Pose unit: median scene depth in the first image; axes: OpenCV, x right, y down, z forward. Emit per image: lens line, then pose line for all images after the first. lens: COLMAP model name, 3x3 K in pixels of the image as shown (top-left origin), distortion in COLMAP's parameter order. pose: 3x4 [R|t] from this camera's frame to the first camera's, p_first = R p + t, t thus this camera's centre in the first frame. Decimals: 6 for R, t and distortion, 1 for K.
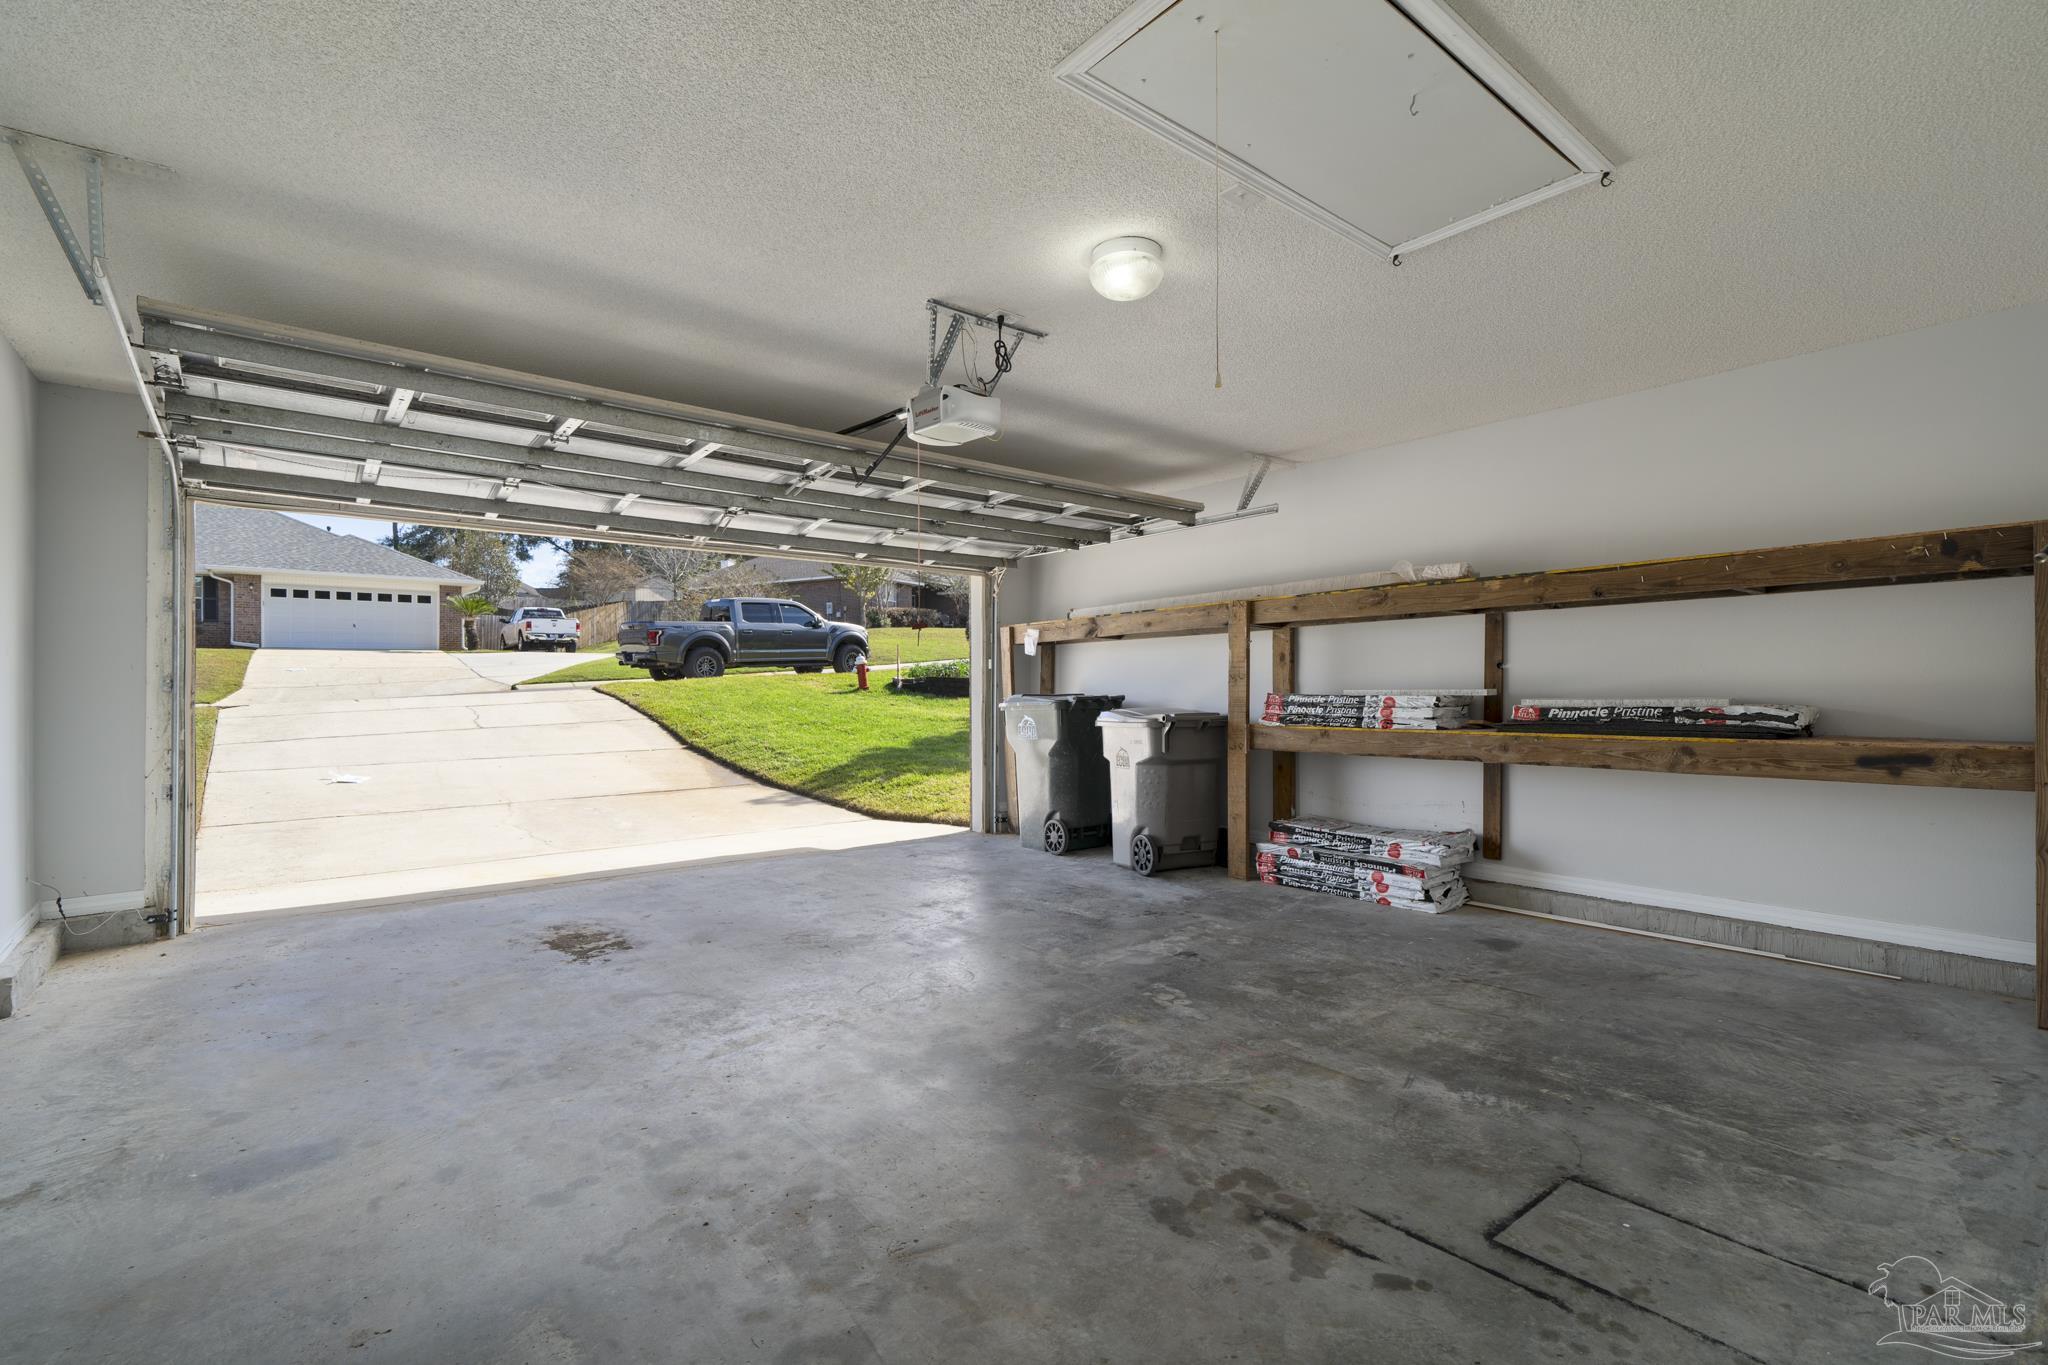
lens RADIAL K [[920.7, 0, 1012.0], [0, 920.7, 688.4], [0, 0, 1]] dist [0.002629, -0.000018]
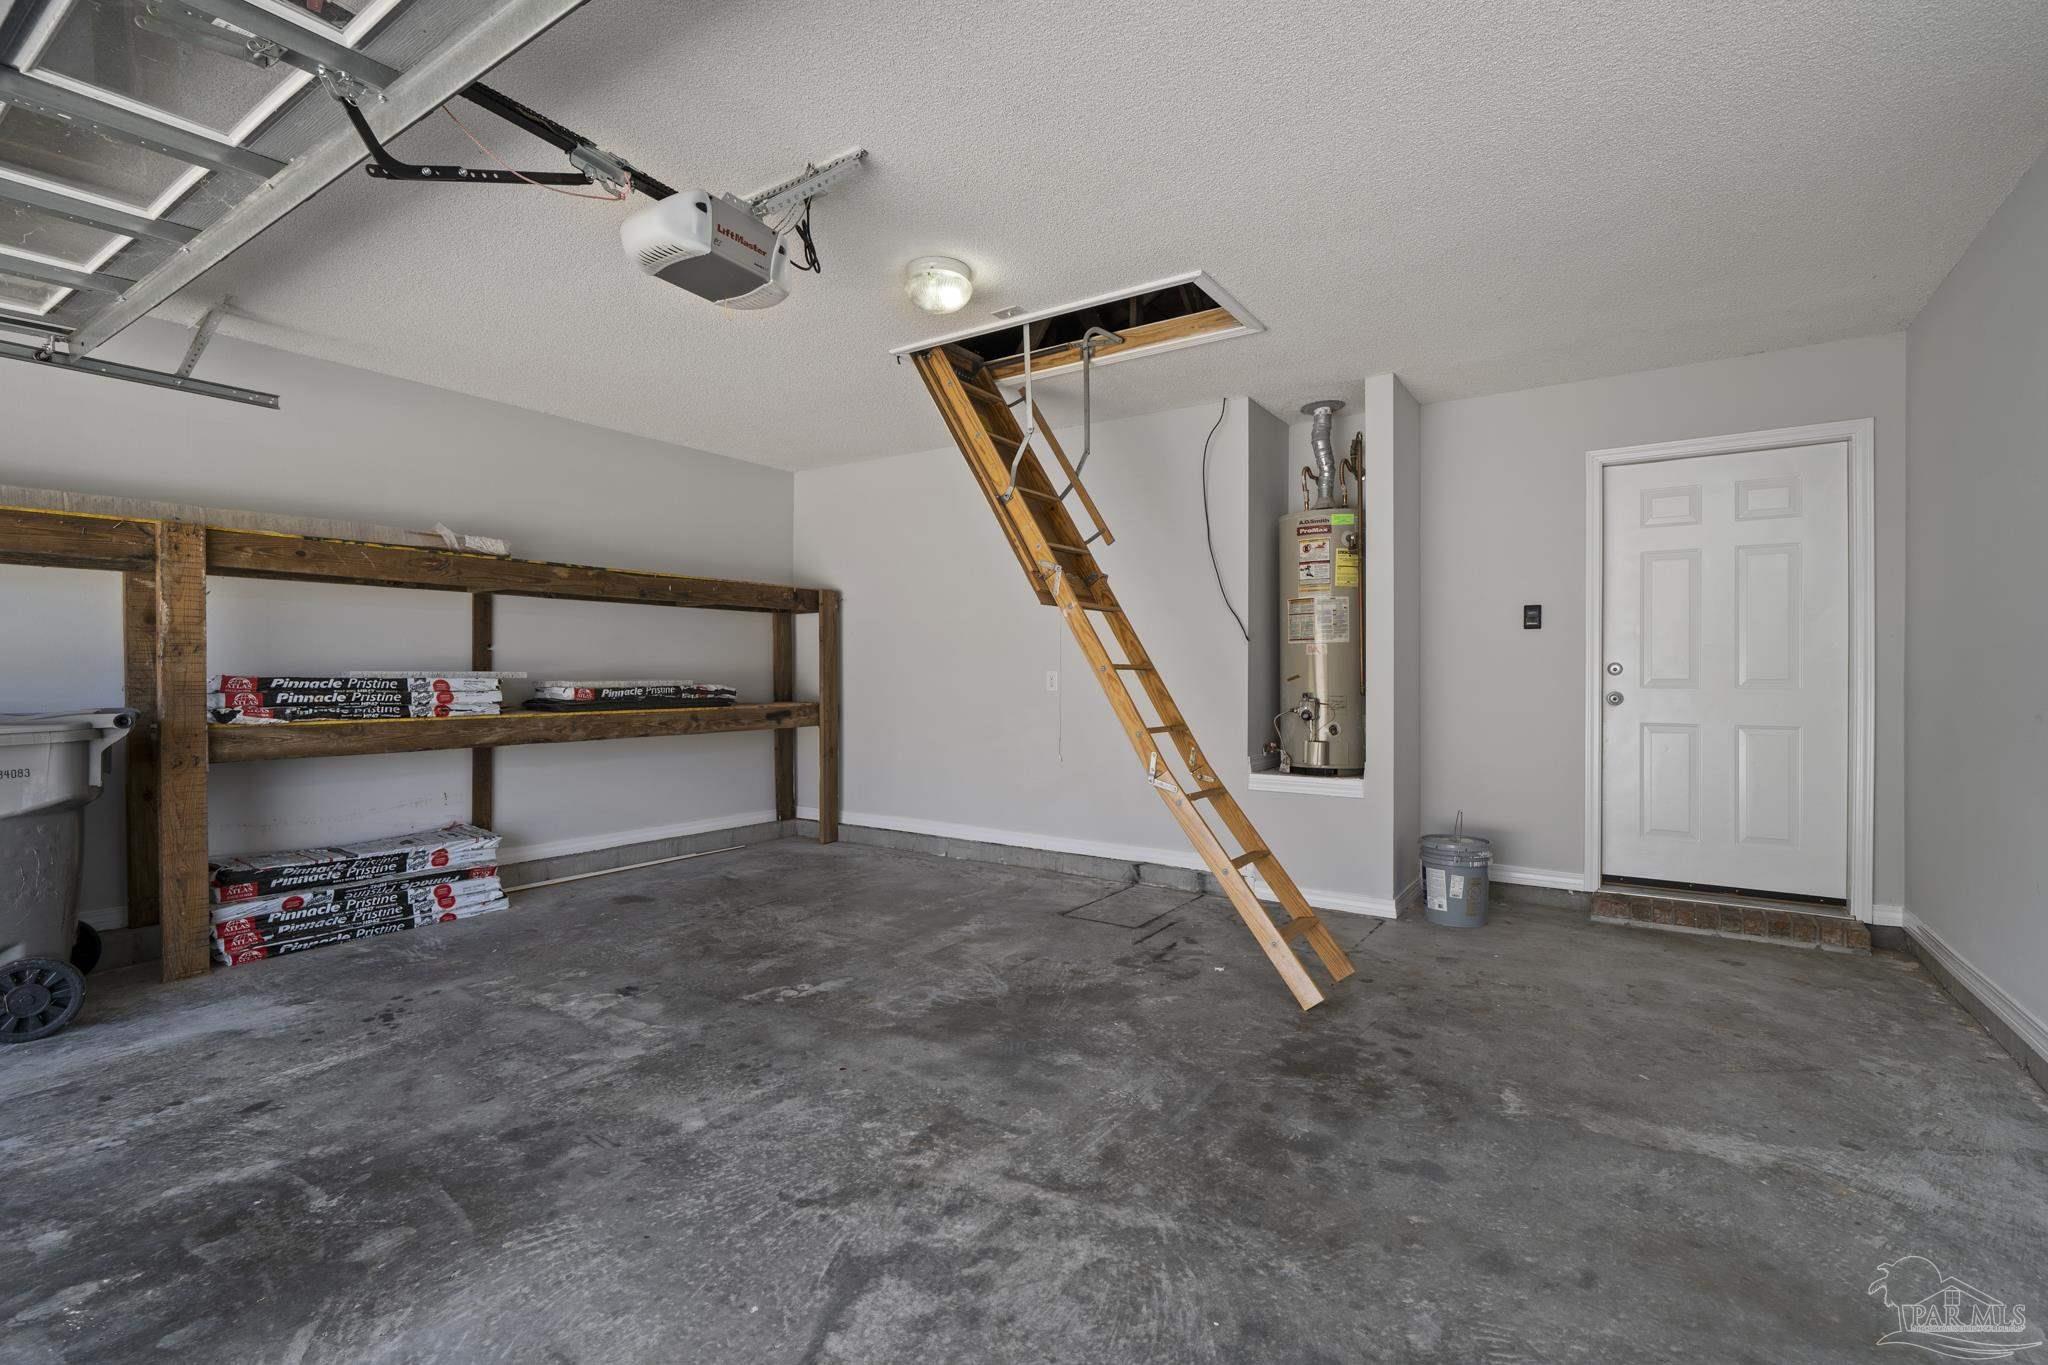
lens RADIAL K [[920.7, 0, 1013.9], [0, 920.7, 680.5], [0, 0, 1]] dist [0.002629, -0.000018]
pose [[-0.288084, -0.001867, 0.957603, -0.752462], [-0.003920, 0.999992, 0.000770, 0.009727], [-0.957597, -0.003532, -0.288089, 0.976798]]
